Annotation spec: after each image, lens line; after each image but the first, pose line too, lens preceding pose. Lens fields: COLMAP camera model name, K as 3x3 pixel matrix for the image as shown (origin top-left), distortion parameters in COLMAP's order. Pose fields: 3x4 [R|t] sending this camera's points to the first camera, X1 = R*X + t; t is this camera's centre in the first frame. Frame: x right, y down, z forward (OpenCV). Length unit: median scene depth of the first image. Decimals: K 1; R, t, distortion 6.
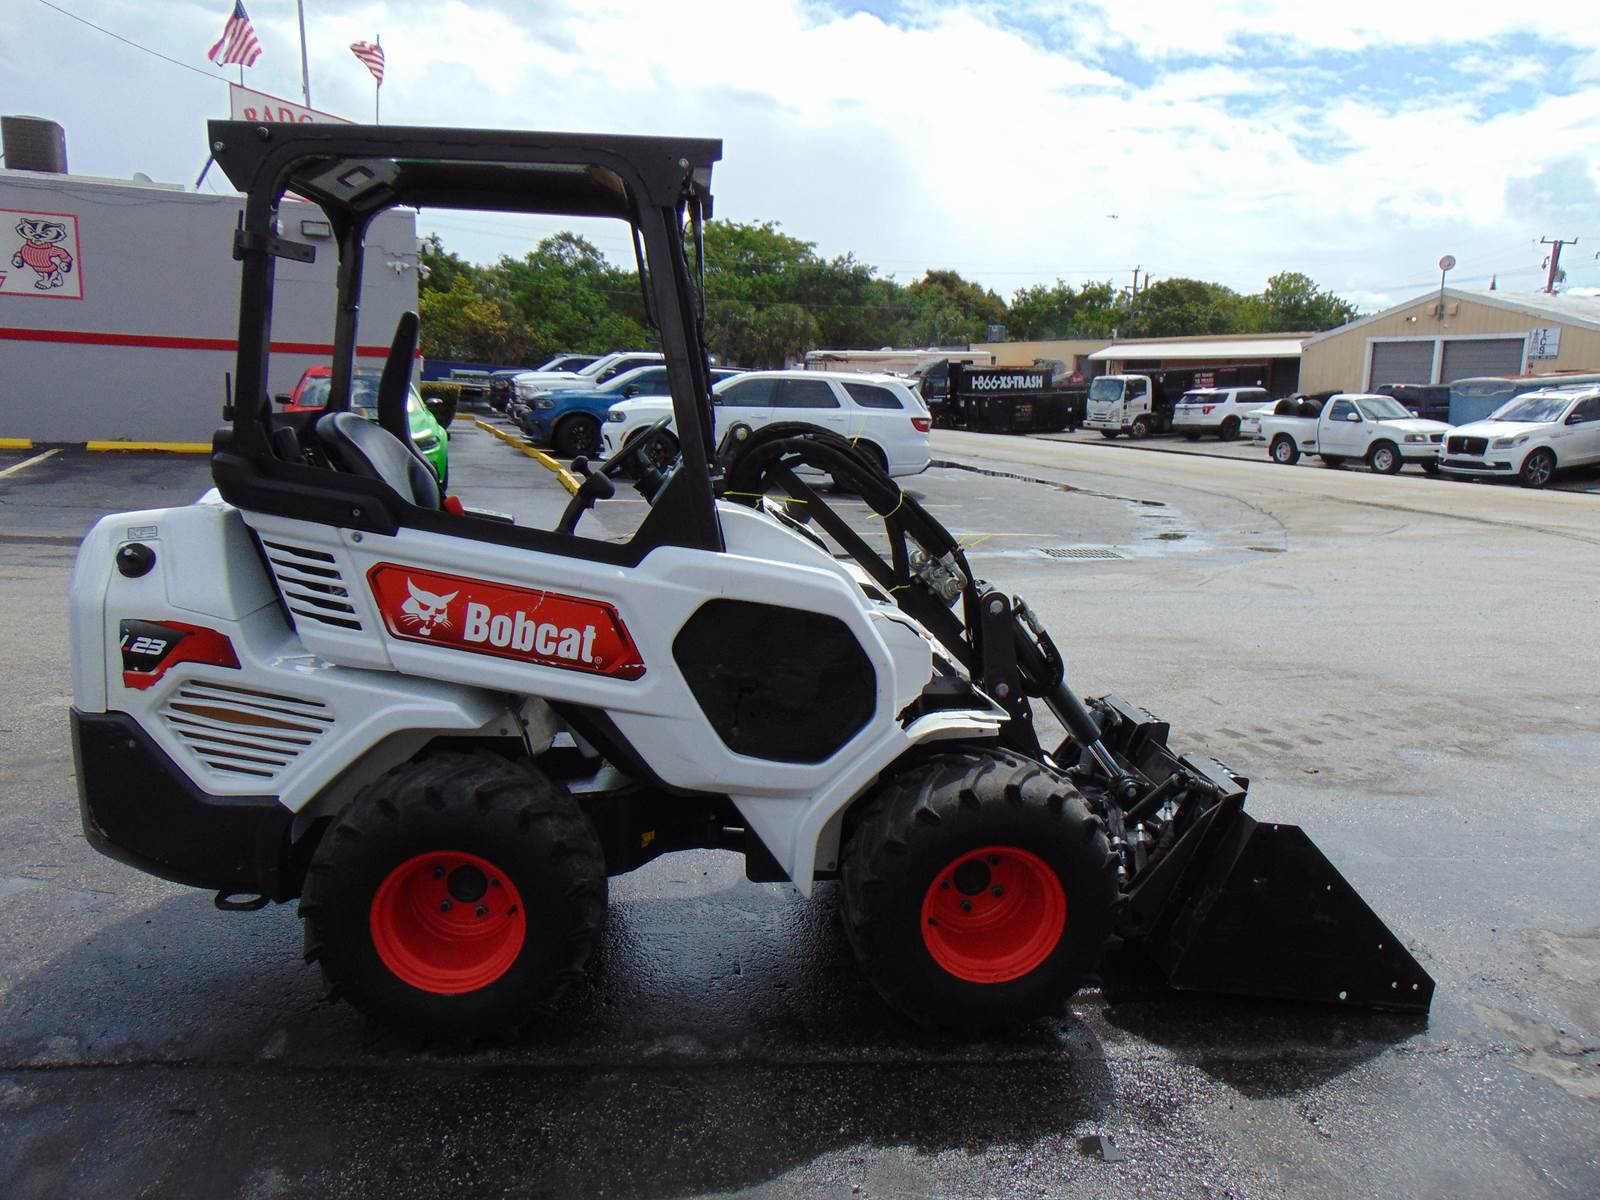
lens RADIAL K [[1183.8, 0, 803.2], [0, 1183.8, 594.3], [0, 0, 1]] dist [0.006658, 0.018423]
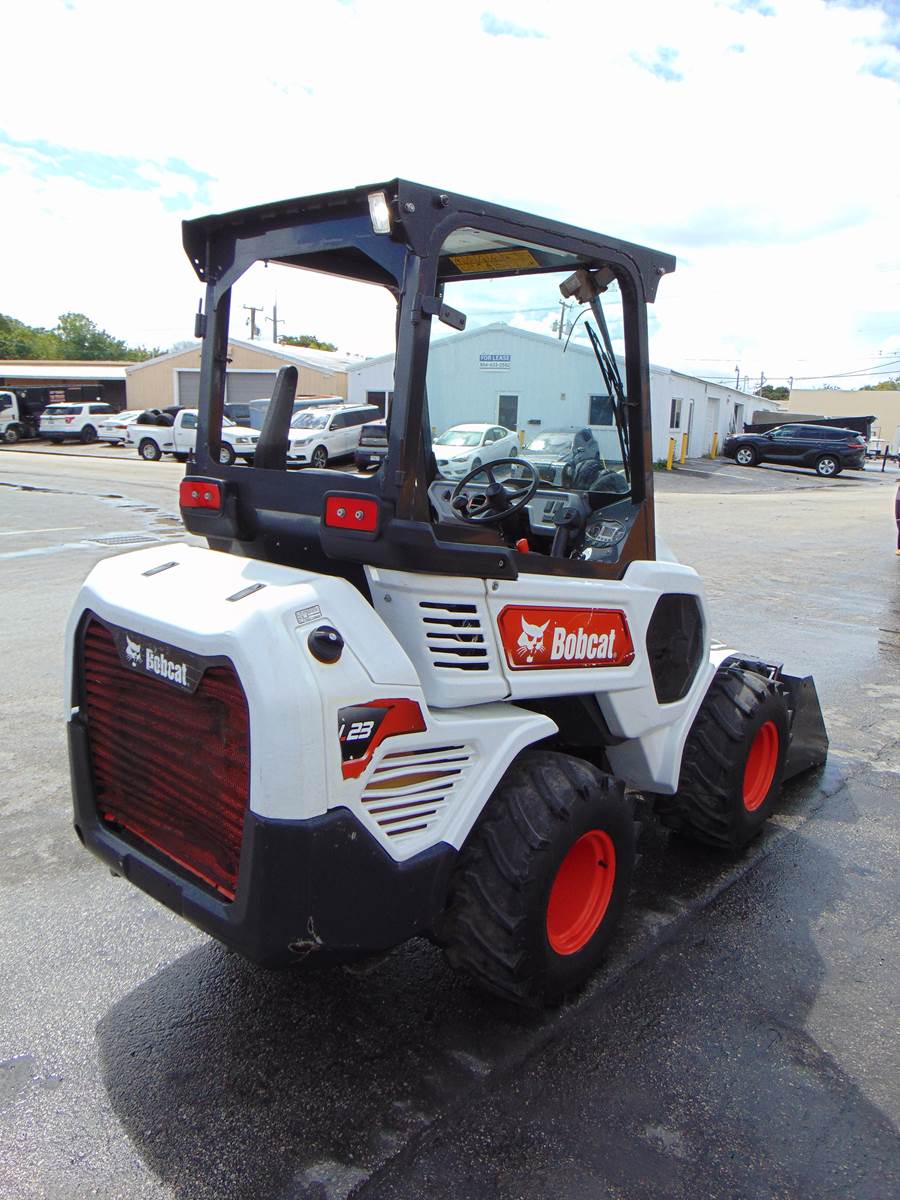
lens RADIAL K [[888.6, 0, 439.3], [0, 888.6, 598.6], [0, 0, 1]] dist [-0.002267, 0.029139]
pose [[0.702246, -0.146345, 0.696731, -0.968333], [0.112949, 0.989152, 0.093924, -0.117175], [-0.702918, 0.012738, 0.711157, 0.445598]]
